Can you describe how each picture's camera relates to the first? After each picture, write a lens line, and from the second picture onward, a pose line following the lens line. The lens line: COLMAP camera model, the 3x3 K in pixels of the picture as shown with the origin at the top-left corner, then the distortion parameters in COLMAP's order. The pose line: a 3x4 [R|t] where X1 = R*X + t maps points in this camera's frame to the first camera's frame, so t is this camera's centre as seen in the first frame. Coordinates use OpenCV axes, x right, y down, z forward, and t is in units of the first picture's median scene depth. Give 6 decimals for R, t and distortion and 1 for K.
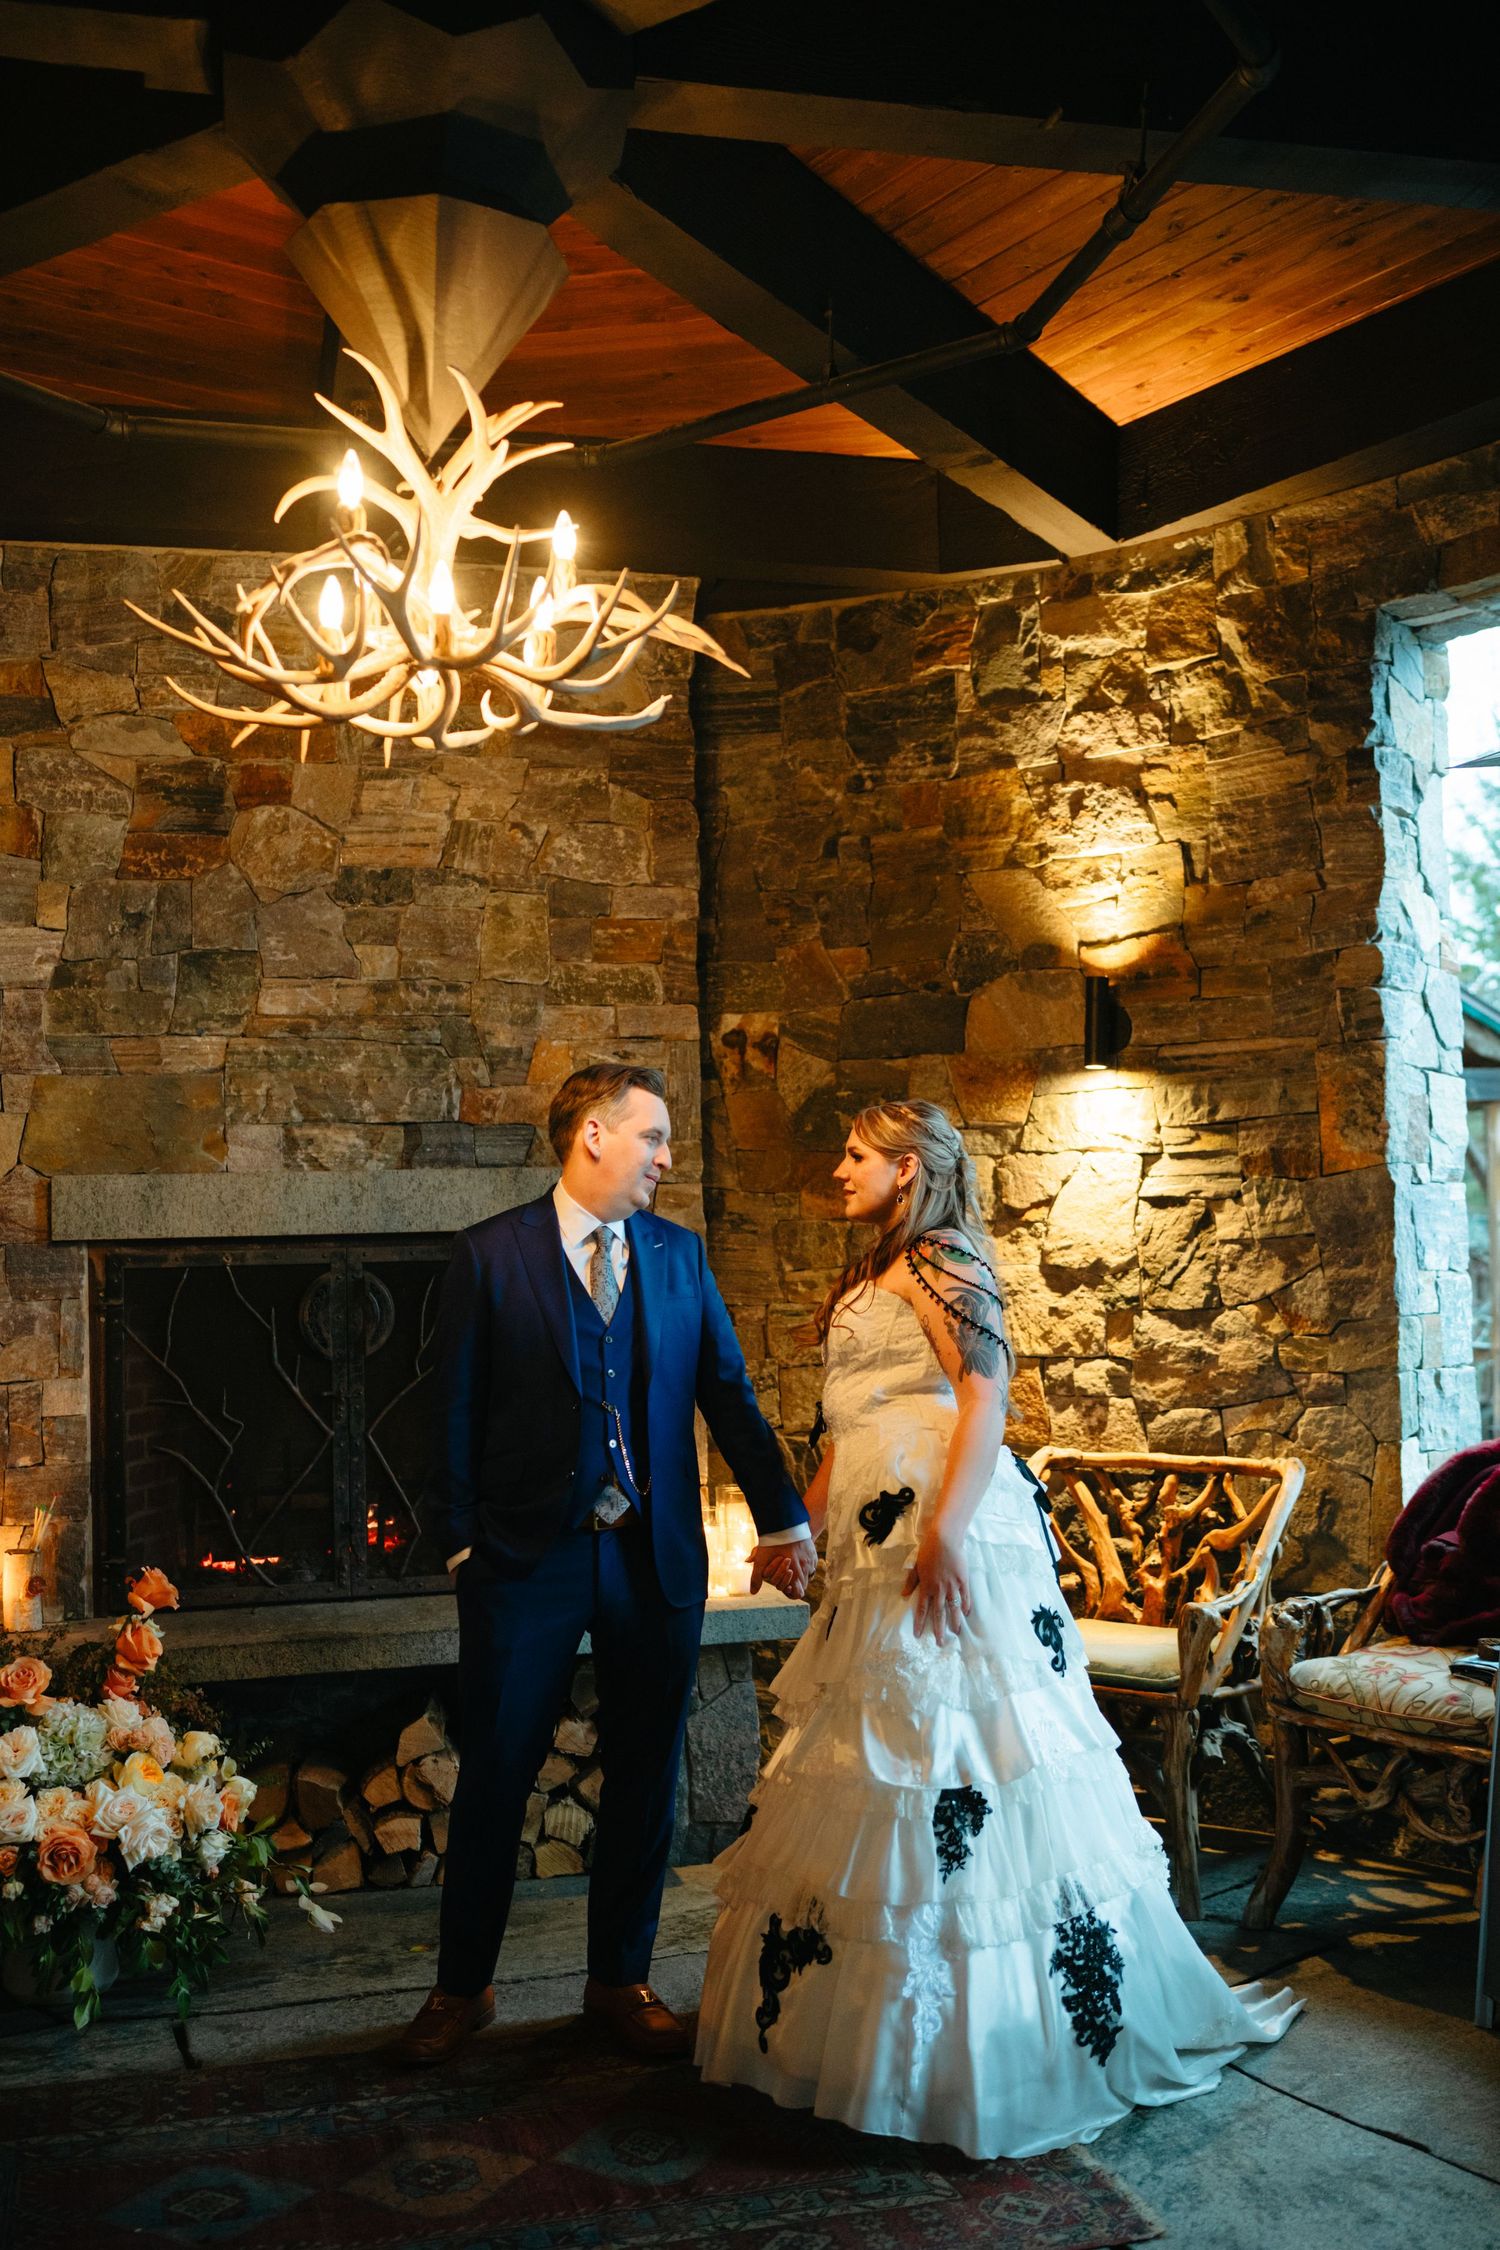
lens RADIAL K [[2086.0, 0, 749.3], [0, 2086.0, 1171.6], [0, 0, 1]] dist [0.009659, -0.004200]
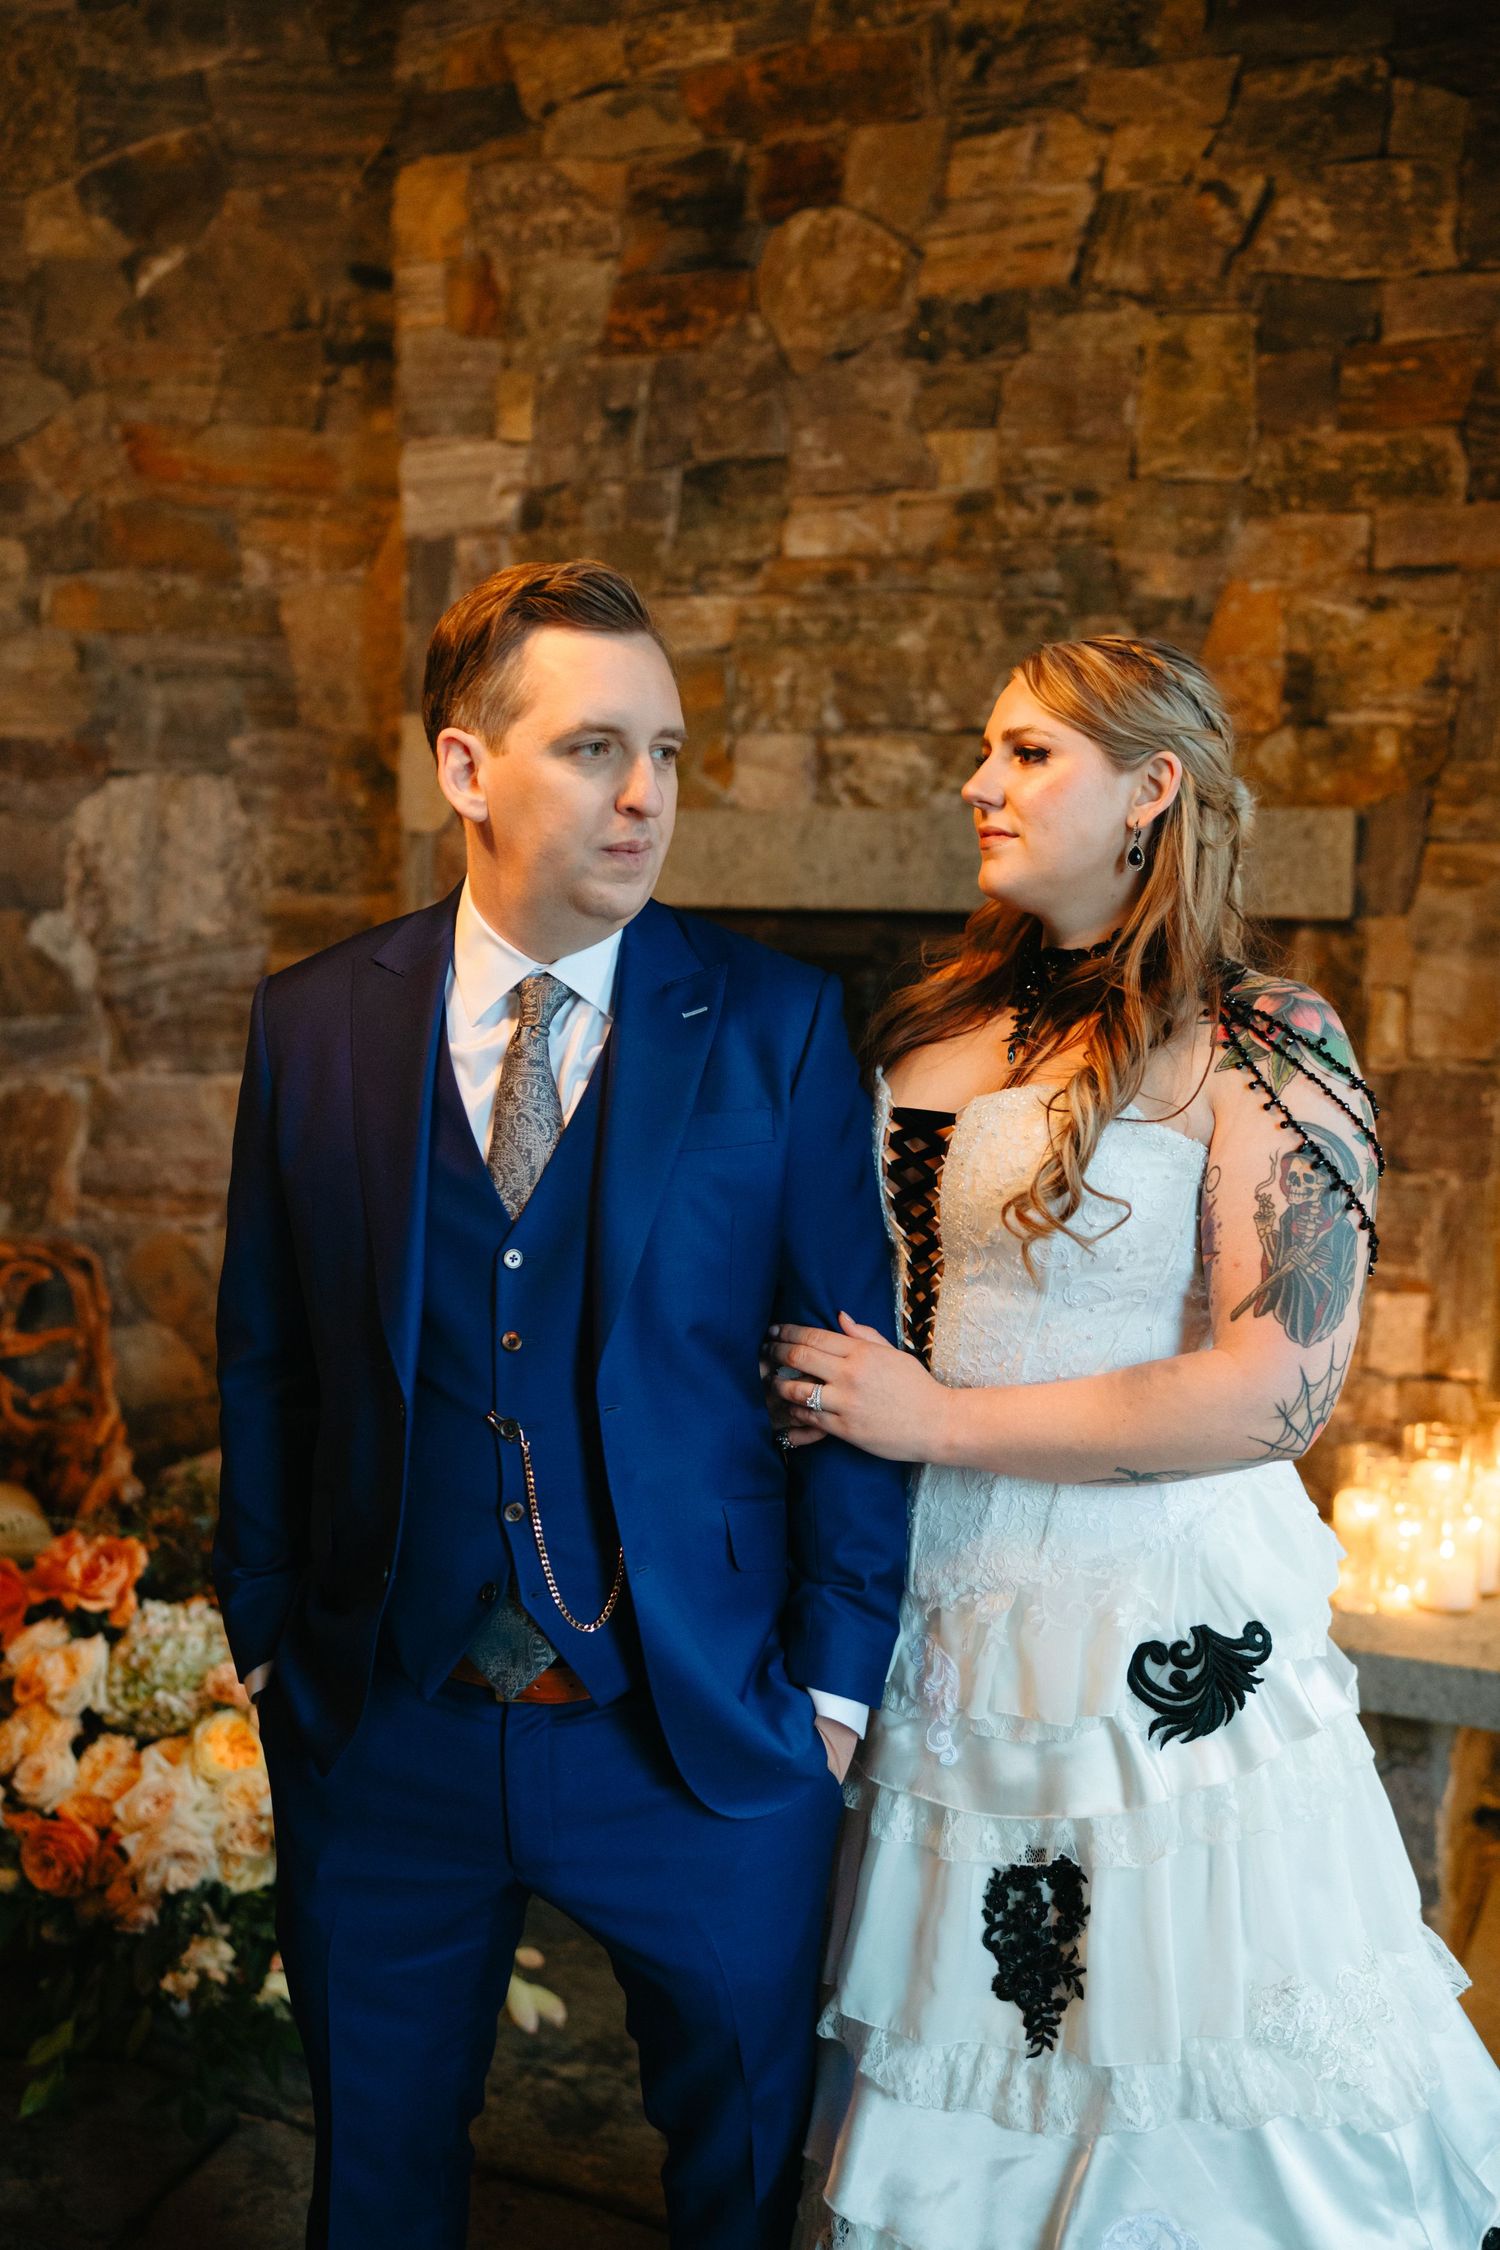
lens RADIAL K [[2086.0, 0, 749.3], [0, 2086.0, 1171.6], [0, 0, 1]] dist [0.009659, -0.004200]
pose [[0.798545, 0.116039, -0.590645, 0.154736], [-0.020723, 0.985961, 0.165686, 0.004247], [0.601579, -0.120068, 0.789738, 0.461103]]
